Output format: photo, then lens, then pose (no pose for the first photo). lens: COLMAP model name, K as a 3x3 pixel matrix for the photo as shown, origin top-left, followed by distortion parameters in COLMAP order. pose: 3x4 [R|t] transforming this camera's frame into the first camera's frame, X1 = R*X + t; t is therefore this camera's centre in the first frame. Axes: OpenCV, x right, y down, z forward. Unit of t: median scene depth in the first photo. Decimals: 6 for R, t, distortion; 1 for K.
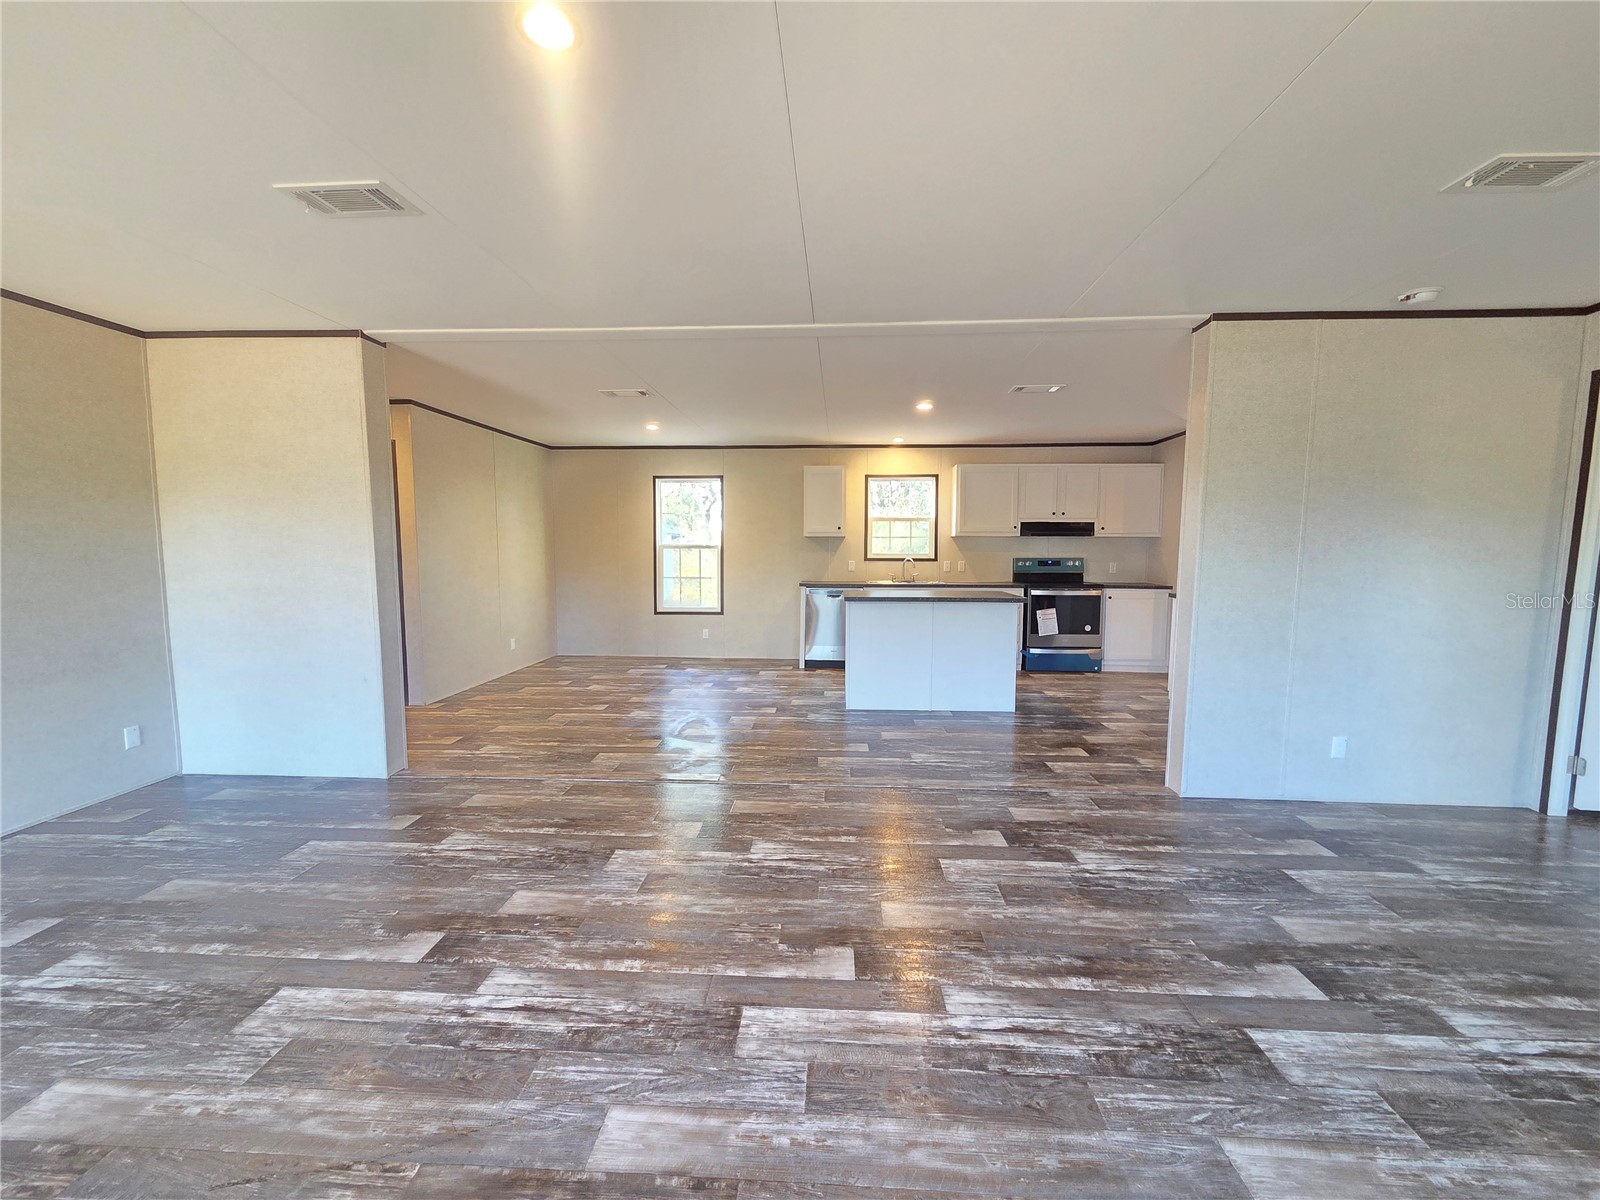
lens RADIAL K [[655.7, 0, 799.9], [0, 655.7, 585.3], [0, 0, 1]] dist [0.000836, 0.001172]
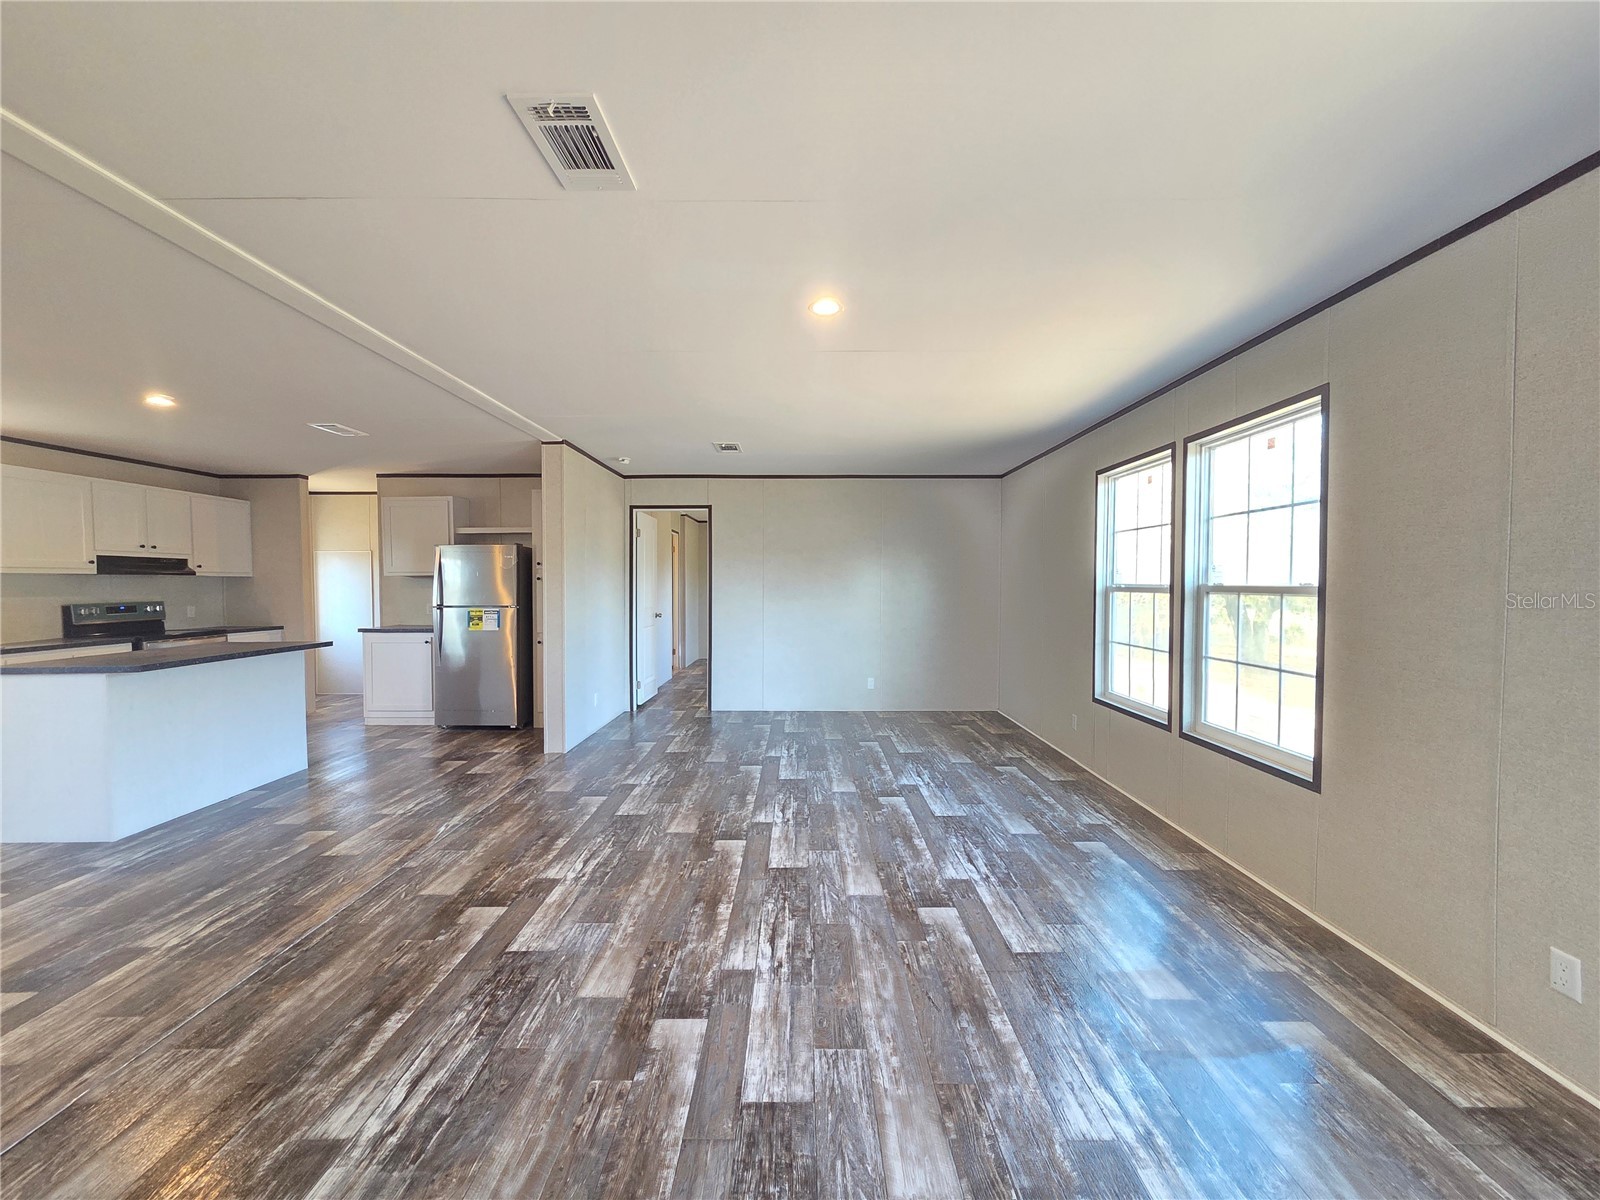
lens RADIAL K [[655.7, 0, 799.4], [0, 655.7, 603.7], [0, 0, 1]] dist [0.000836, 0.001172]
pose [[-0.053219, -0.037764, 0.997869, -0.999687], [0.070864, 0.996623, 0.041496, -0.071956], [-0.996065, 0.072921, -0.050364, 0.955046]]
